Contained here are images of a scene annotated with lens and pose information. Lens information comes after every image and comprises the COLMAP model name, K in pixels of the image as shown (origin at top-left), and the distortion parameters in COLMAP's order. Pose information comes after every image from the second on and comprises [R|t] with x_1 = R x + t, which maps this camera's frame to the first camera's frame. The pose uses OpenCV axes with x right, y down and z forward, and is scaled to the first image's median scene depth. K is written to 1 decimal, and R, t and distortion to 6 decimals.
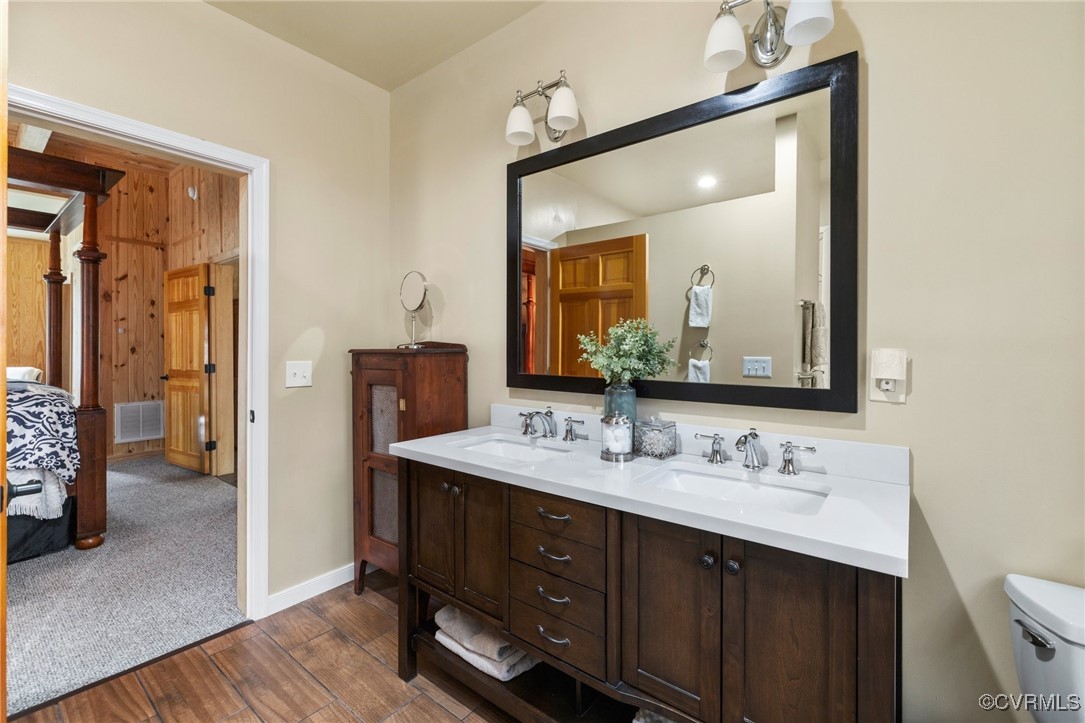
lens RADIAL K [[468.9, 0, 540.6], [0, 468.9, 350.5], [0, 0, 1]] dist [-0.001399, -0.000261]
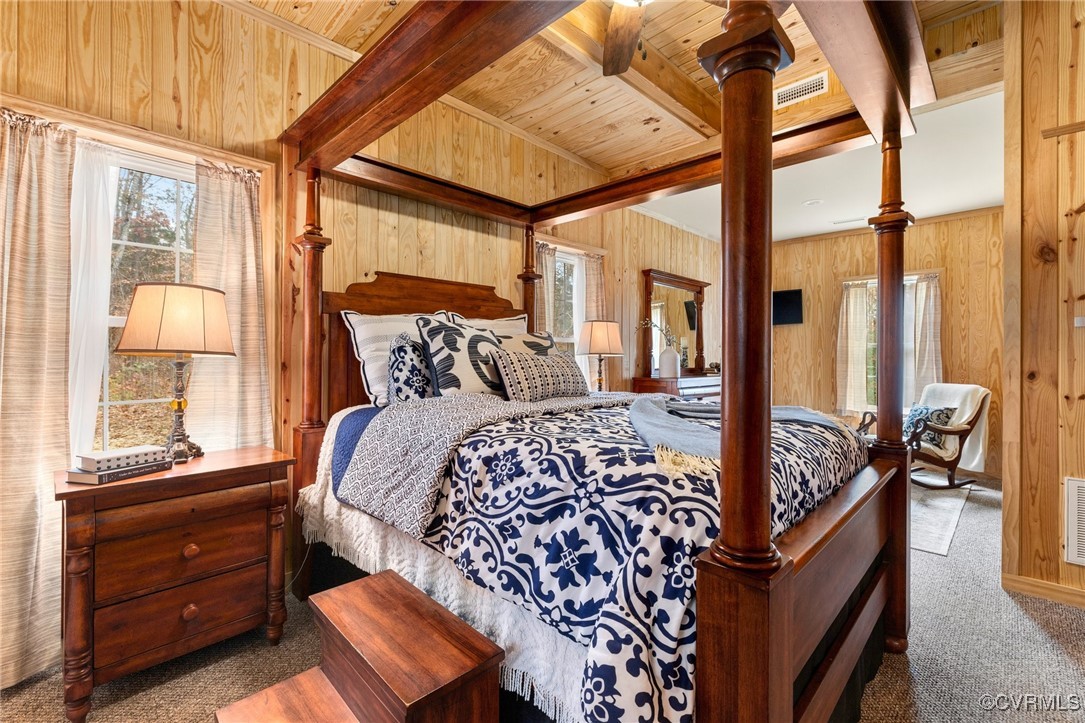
lens RADIAL K [[468.9, 0, 540.8], [0, 468.9, 352.9], [0, 0, 1]] dist [-0.001399, -0.000261]
pose [[-0.116688, -0.004531, -0.993158, -0.379516], [-0.013014, 0.999911, -0.003033, -0.003133], [0.993083, 0.012571, -0.116737, 0.533361]]
